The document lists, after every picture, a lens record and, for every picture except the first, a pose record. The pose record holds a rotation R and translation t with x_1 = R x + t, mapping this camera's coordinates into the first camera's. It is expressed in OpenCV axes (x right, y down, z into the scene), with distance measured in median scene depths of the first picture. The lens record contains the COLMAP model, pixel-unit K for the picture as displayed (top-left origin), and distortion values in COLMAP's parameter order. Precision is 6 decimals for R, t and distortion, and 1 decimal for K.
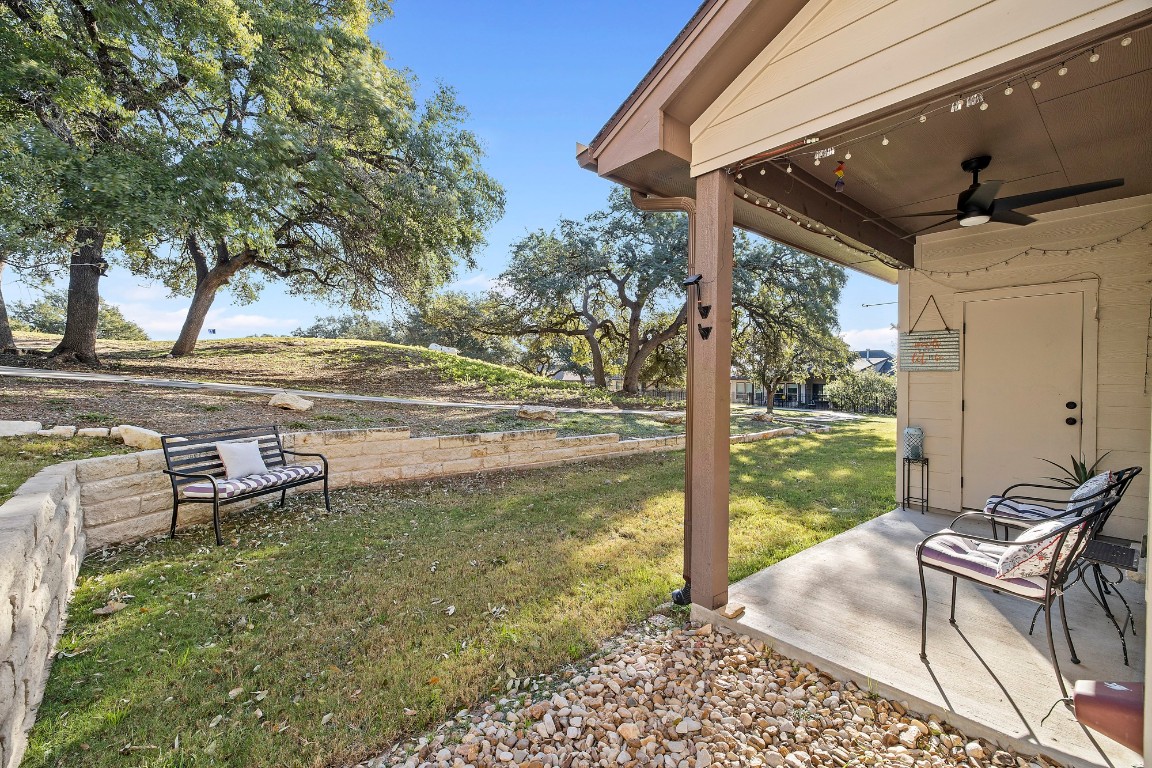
lens RADIAL K [[489.5, 0, 573.8], [0, 489.5, 386.2], [0, 0, 1]] dist [0.004781, -0.000665]
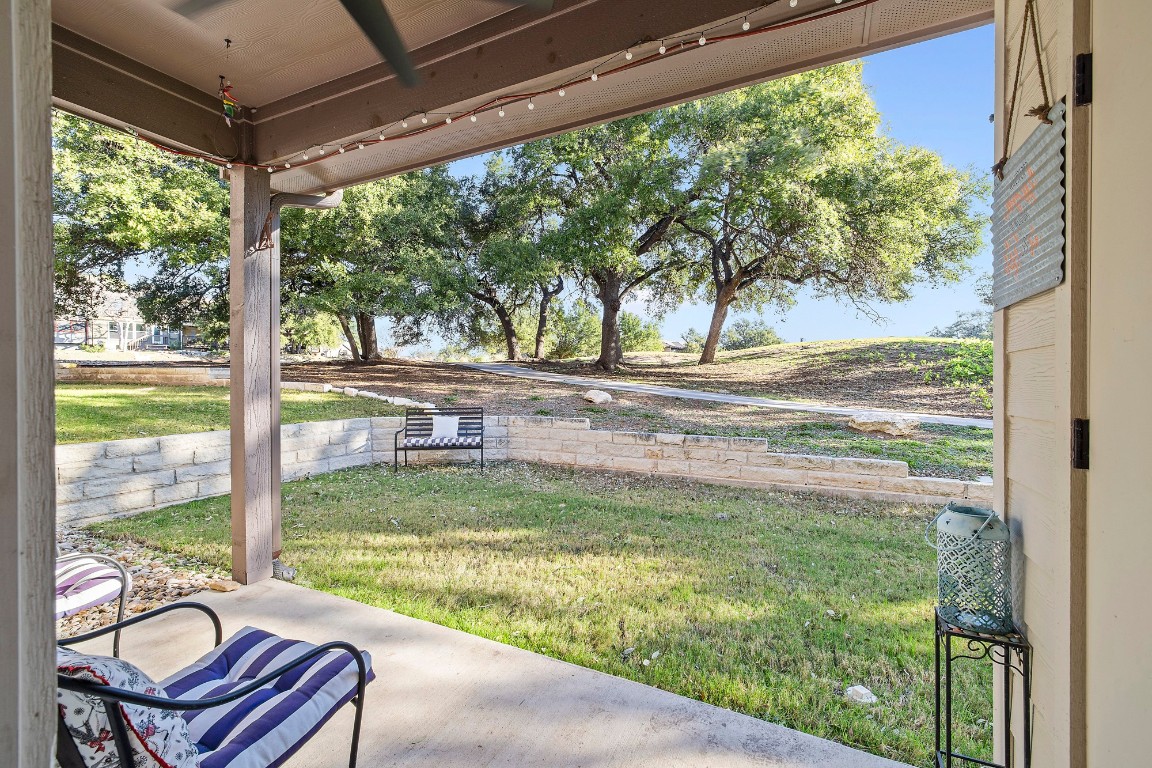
lens RADIAL K [[489.5, 0, 576.2], [0, 489.5, 383.2], [0, 0, 1]] dist [0.004781, -0.000665]
pose [[0.399401, -0.004651, -0.916764, 0.640066], [-0.008944, 0.999920, -0.008970, 0.010855], [0.916733, 0.011782, 0.399328, 0.513122]]
